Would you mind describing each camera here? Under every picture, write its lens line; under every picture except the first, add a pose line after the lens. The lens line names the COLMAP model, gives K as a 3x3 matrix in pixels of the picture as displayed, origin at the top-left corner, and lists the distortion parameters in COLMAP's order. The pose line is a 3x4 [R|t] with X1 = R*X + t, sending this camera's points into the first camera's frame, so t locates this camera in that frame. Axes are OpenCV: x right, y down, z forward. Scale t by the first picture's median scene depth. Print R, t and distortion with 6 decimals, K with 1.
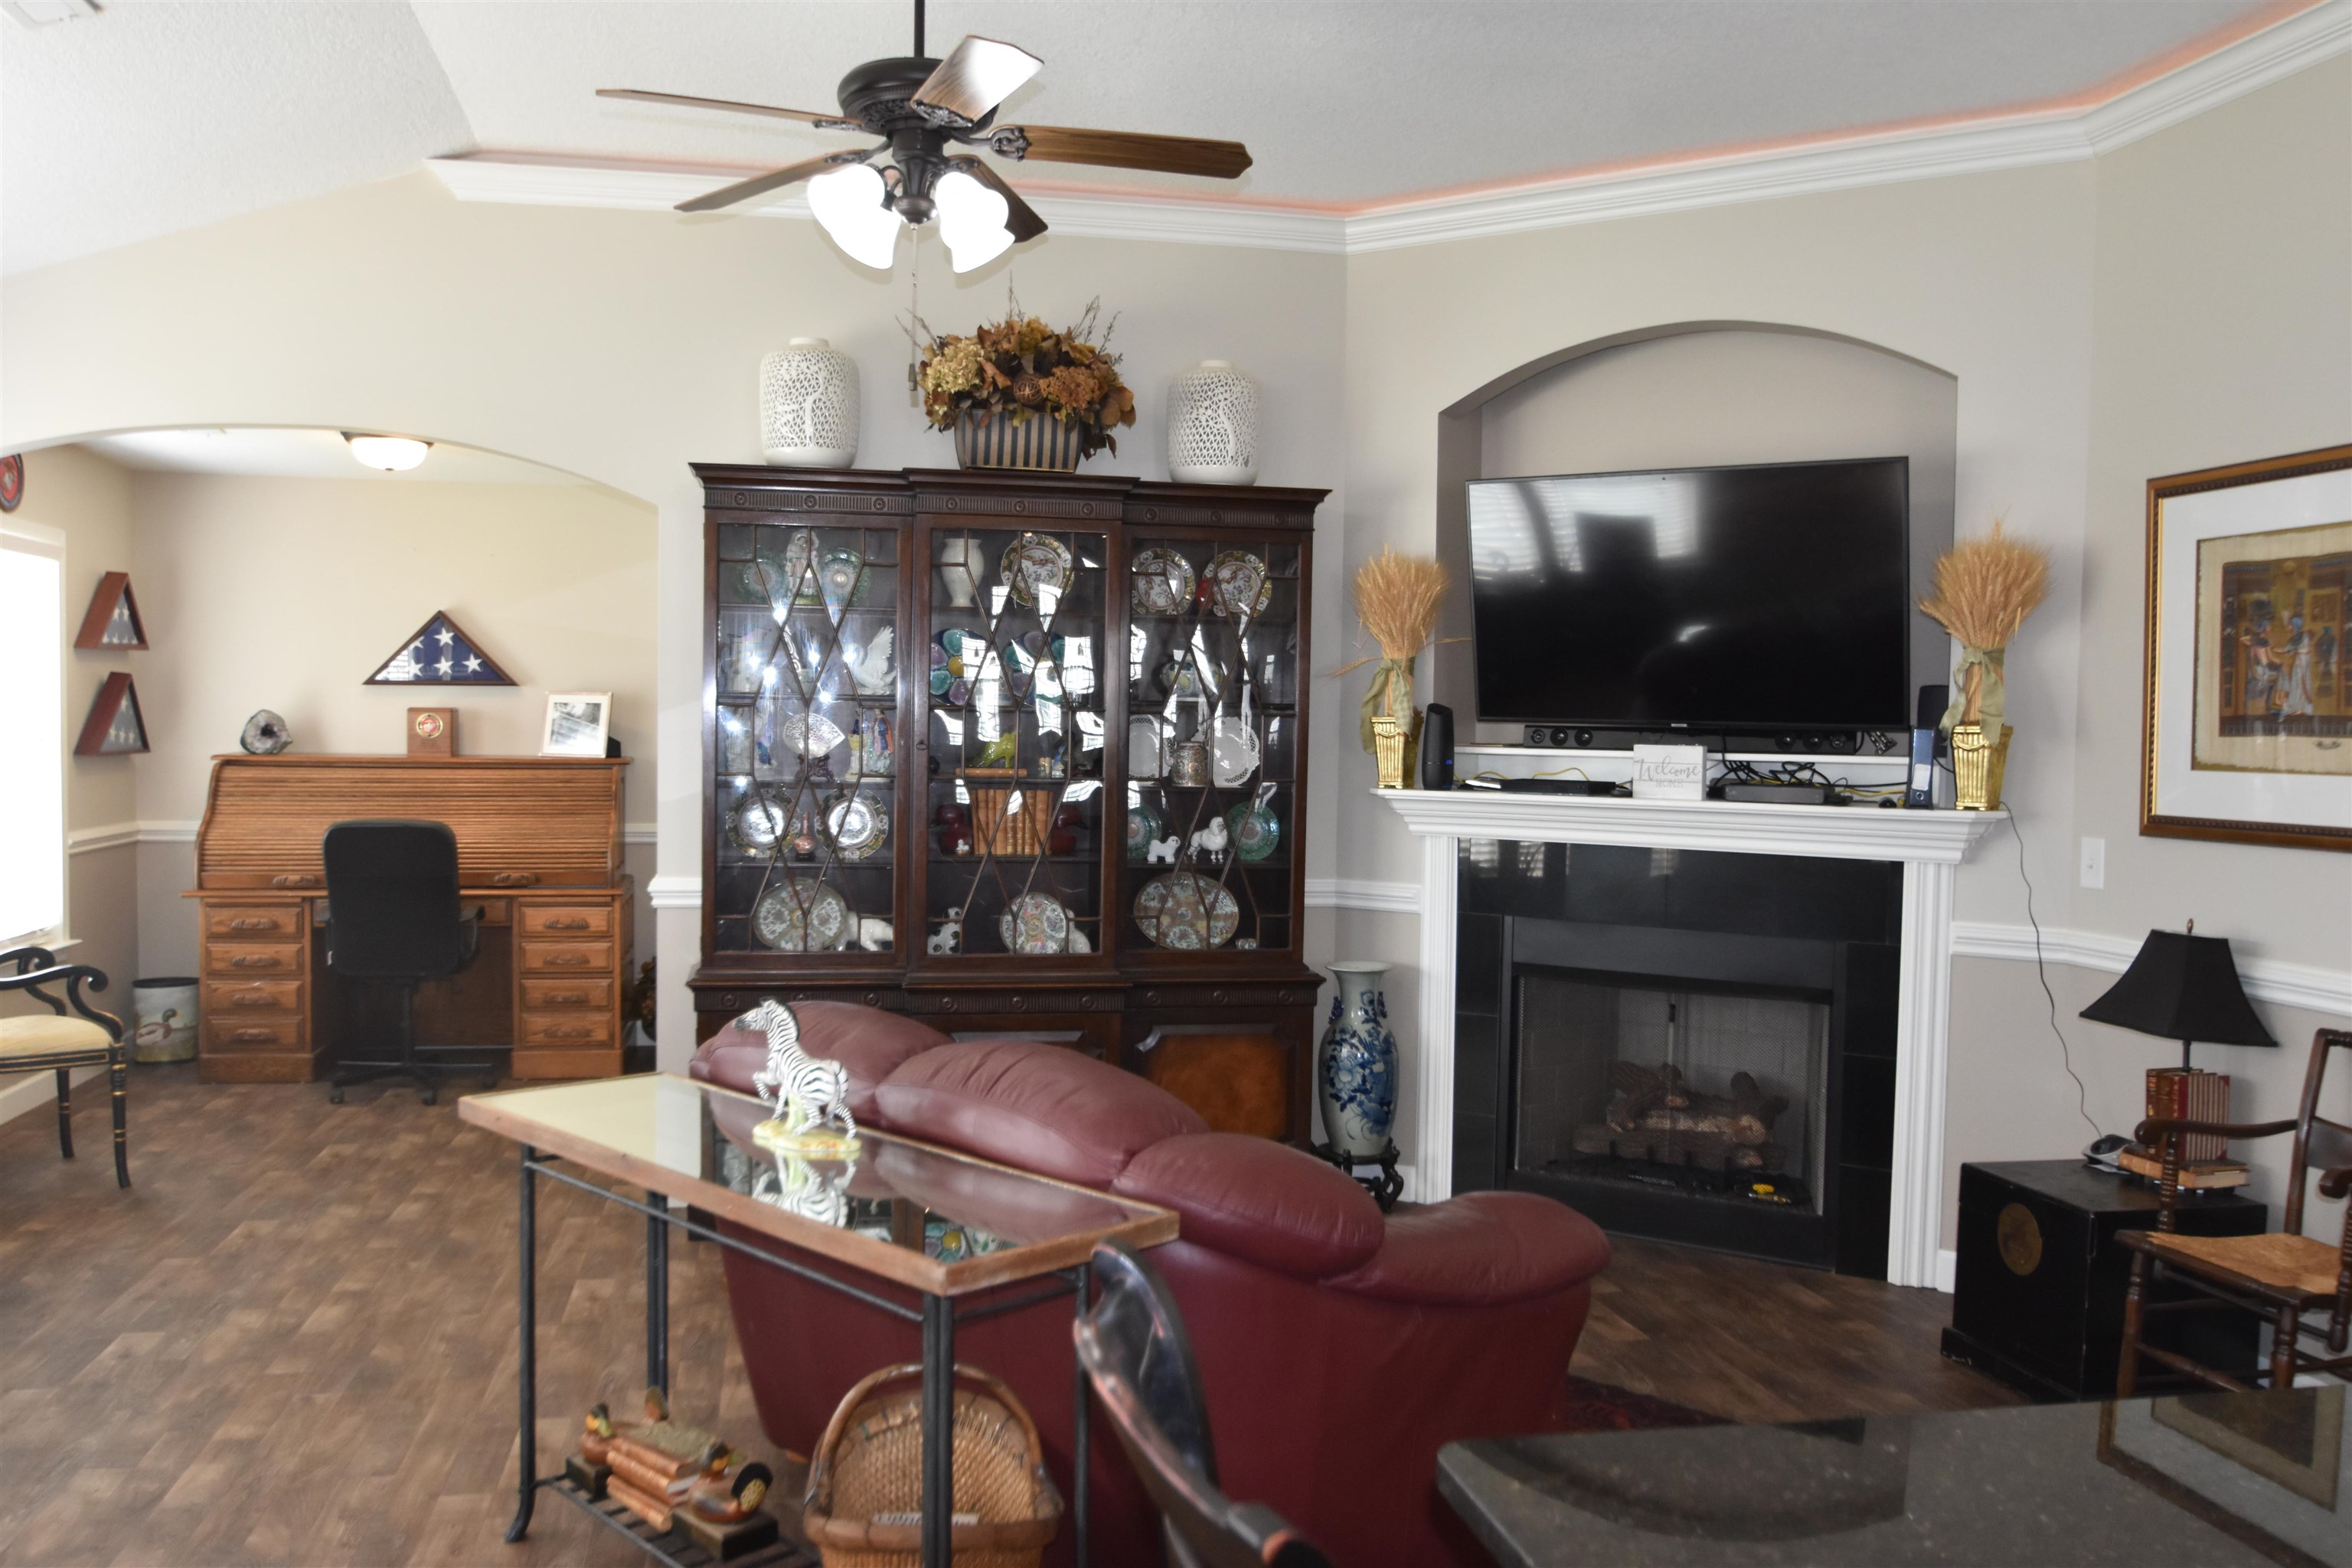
lens RADIAL K [[1863.5, 0, 1148.7], [0, 1863.5, 818.2], [0, 0, 1]] dist [-0.060699, 0.017938]
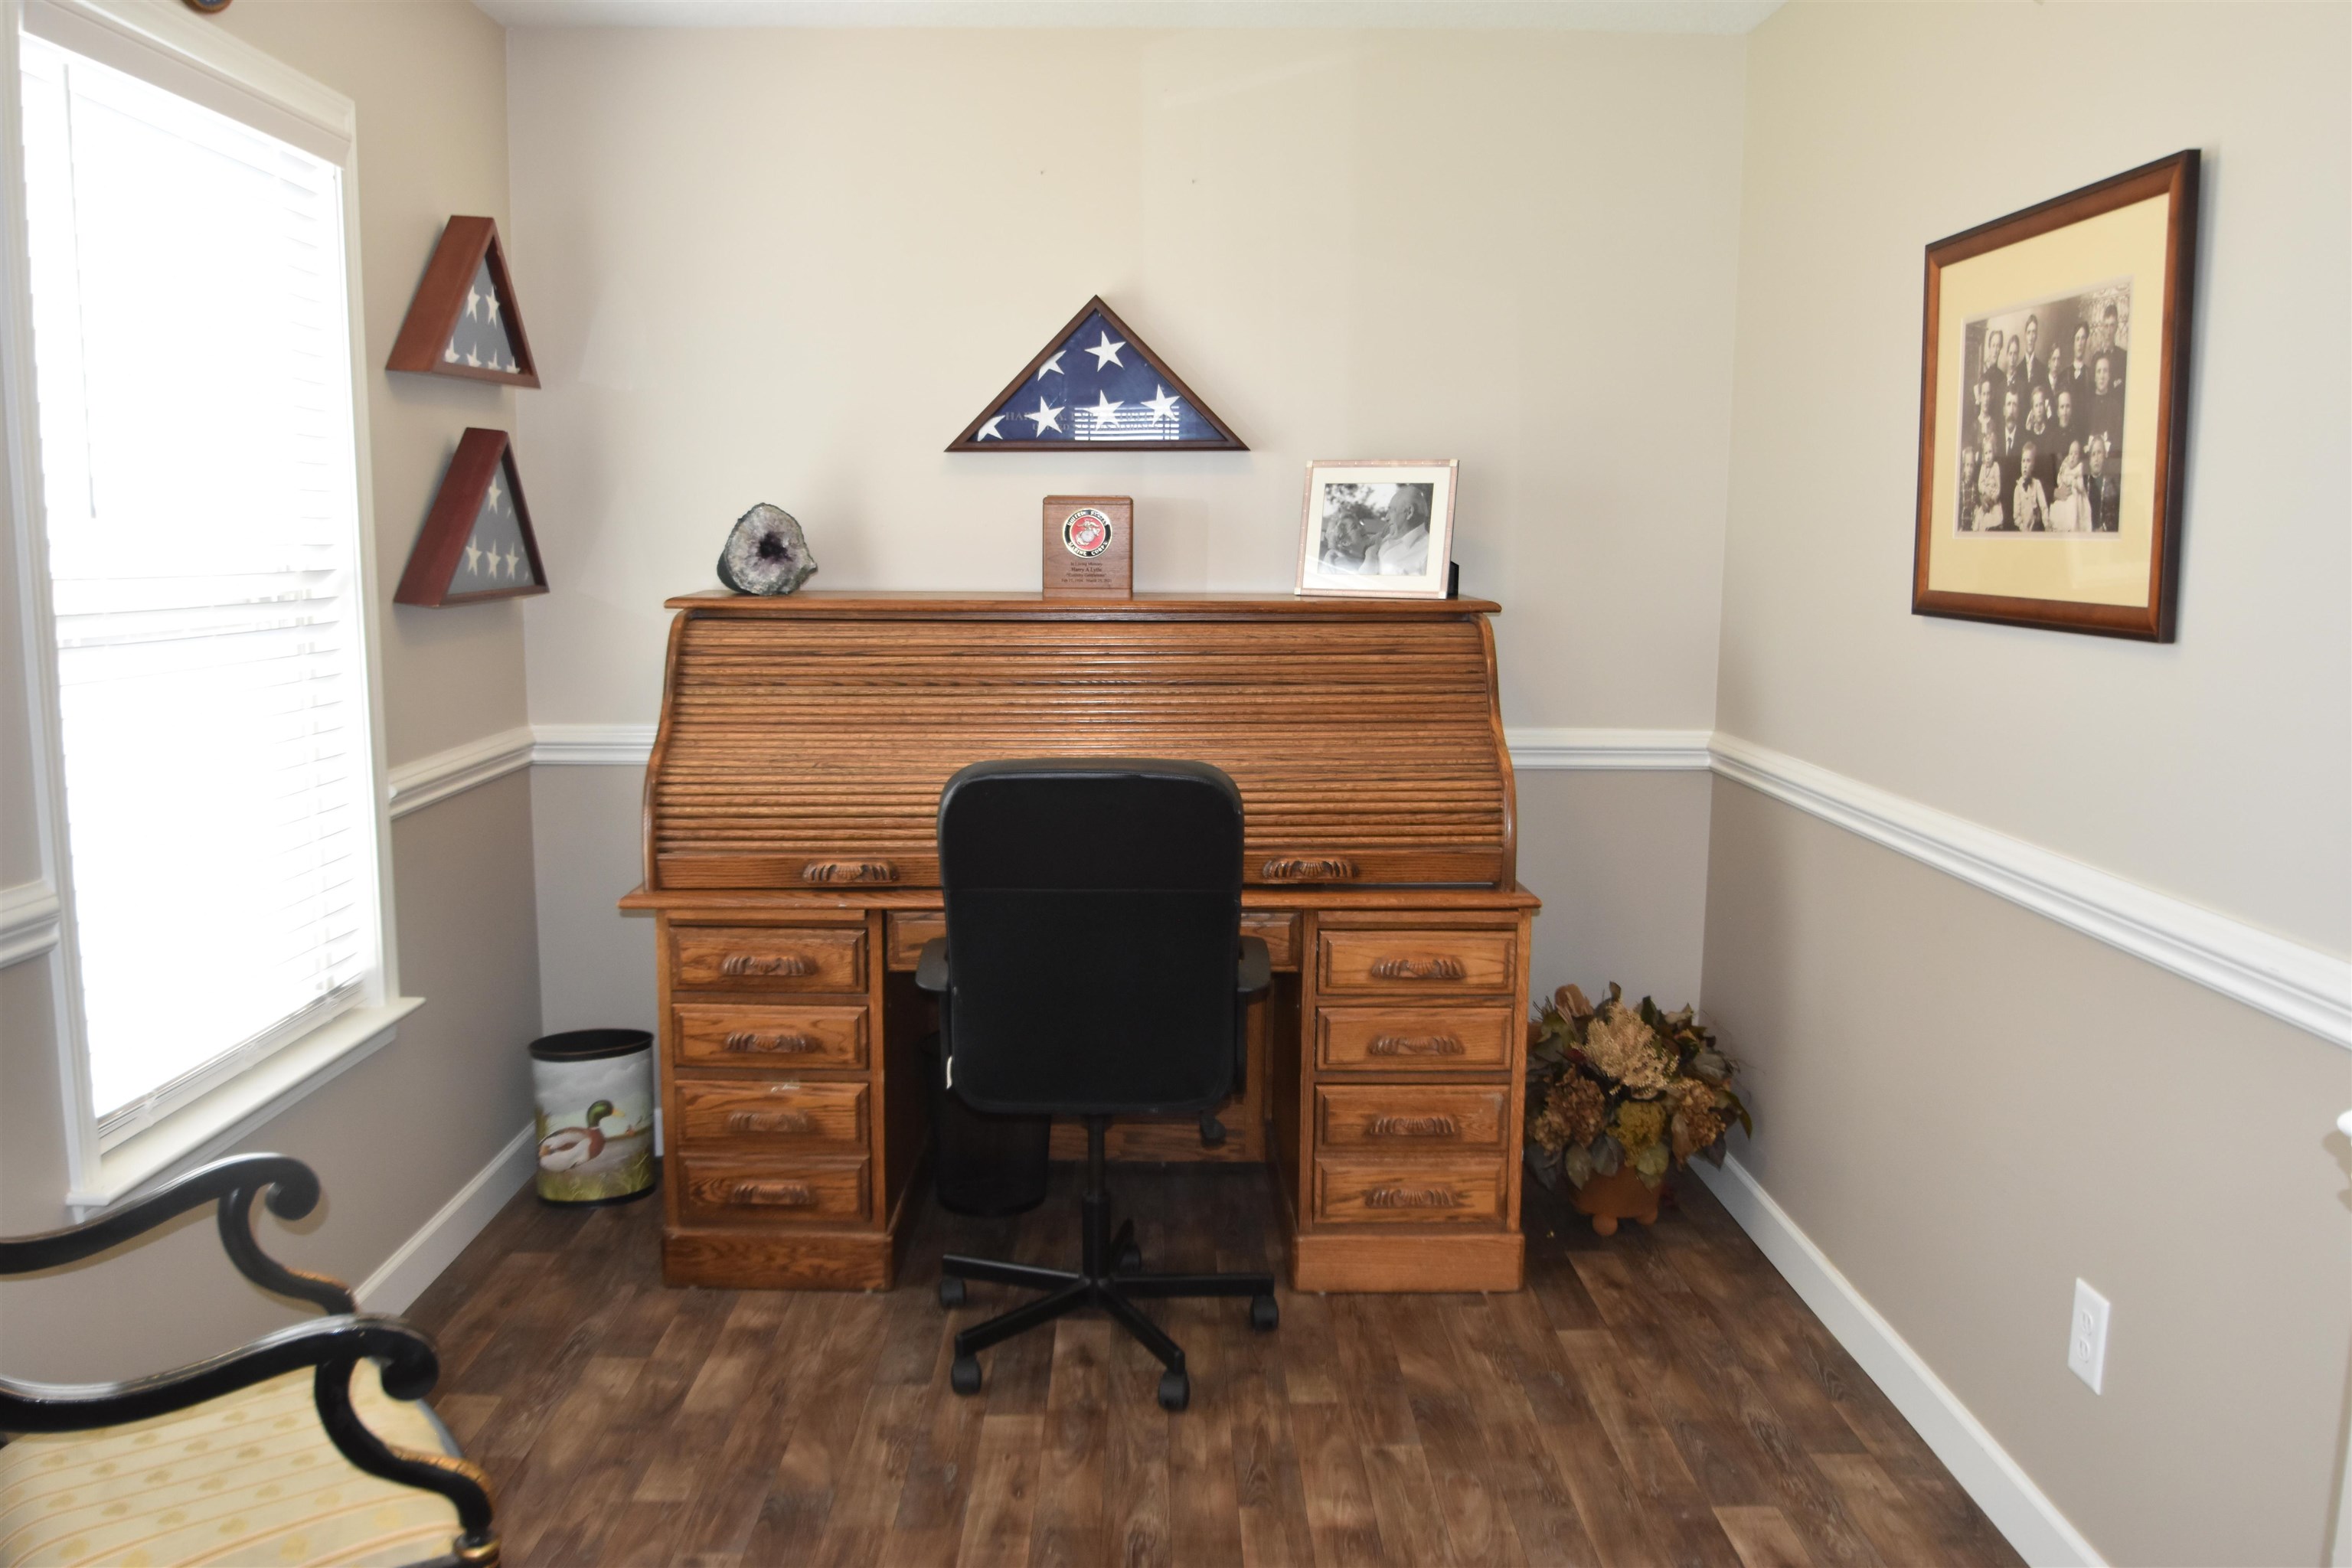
lens RADIAL K [[1863.5, 0, 1148.7], [0, 1863.5, 818.2], [0, 0, 1]] dist [-0.060699, 0.017938]
pose [[0.982195, 0.019251, -0.186873, -0.293992], [-0.000084, 0.994780, 0.102039, -0.026754], [0.187862, -0.100207, 0.977070, 0.541790]]
